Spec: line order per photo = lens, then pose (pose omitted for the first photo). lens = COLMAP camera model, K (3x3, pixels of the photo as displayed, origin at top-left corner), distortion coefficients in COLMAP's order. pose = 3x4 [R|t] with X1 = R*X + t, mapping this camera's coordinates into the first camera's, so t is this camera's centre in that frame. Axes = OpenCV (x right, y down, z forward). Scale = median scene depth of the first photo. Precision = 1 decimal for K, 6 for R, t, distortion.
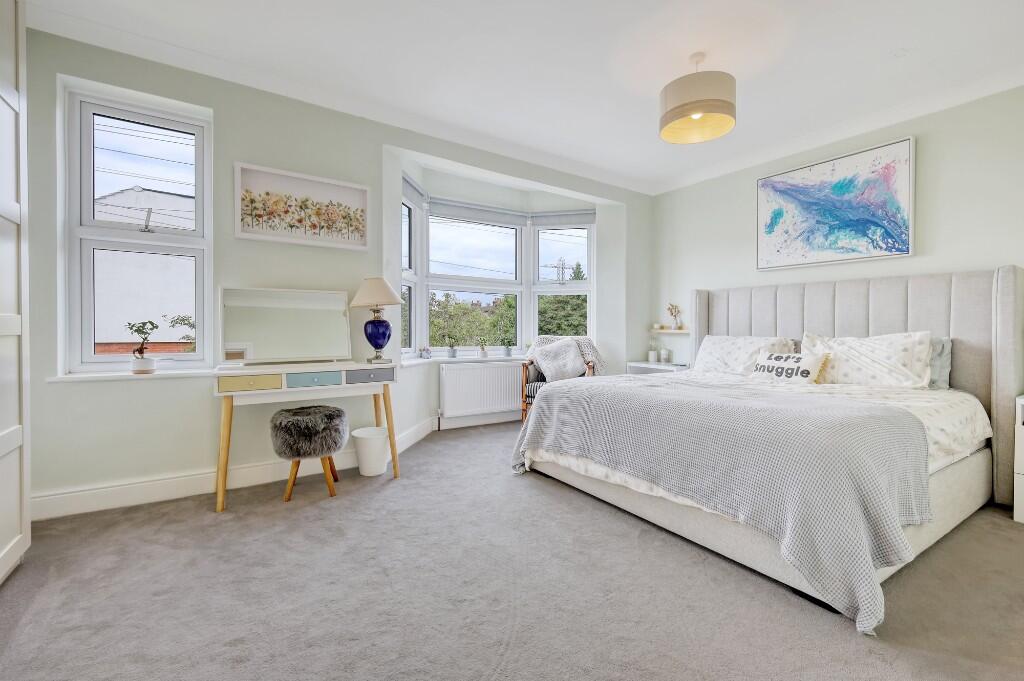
lens RADIAL K [[455.3, 0, 509.4], [0, 455.3, 335.1], [0, 0, 1]] dist [-0.016421, -0.000265]
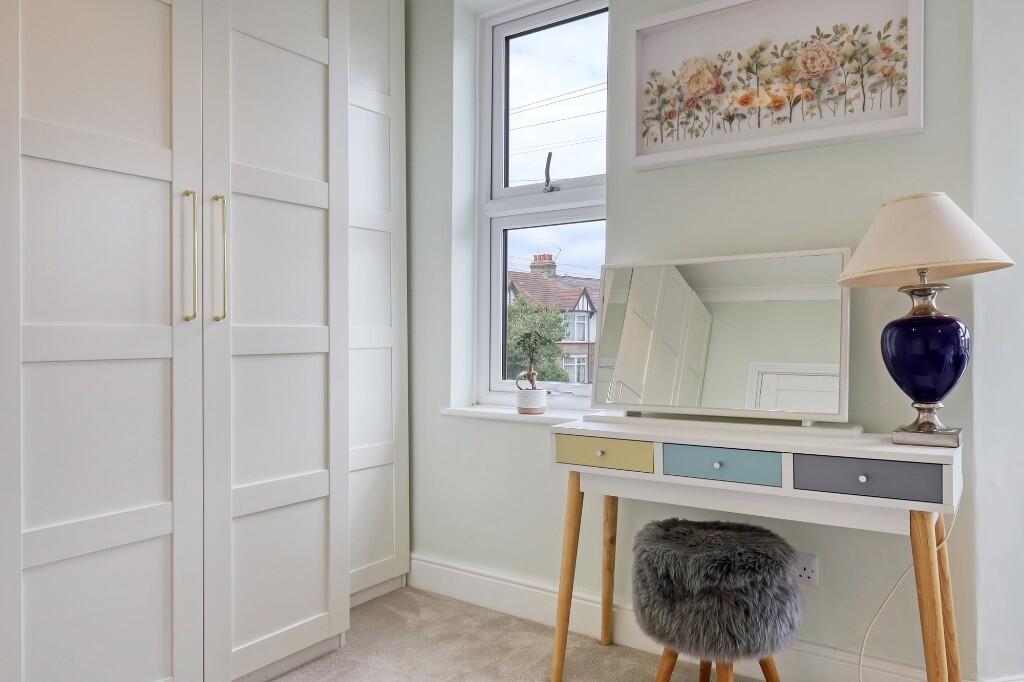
lens RADIAL K [[707.6, 0, 527.1], [0, 707.6, 338.9], [0, 0, 1]] dist [-0.000799, -0.002136]
pose [[0.372560, -0.004335, -0.927998, 0.091160], [-0.009011, 0.999925, -0.008289, -0.009577], [0.927964, 0.011450, 0.372493, 0.492241]]
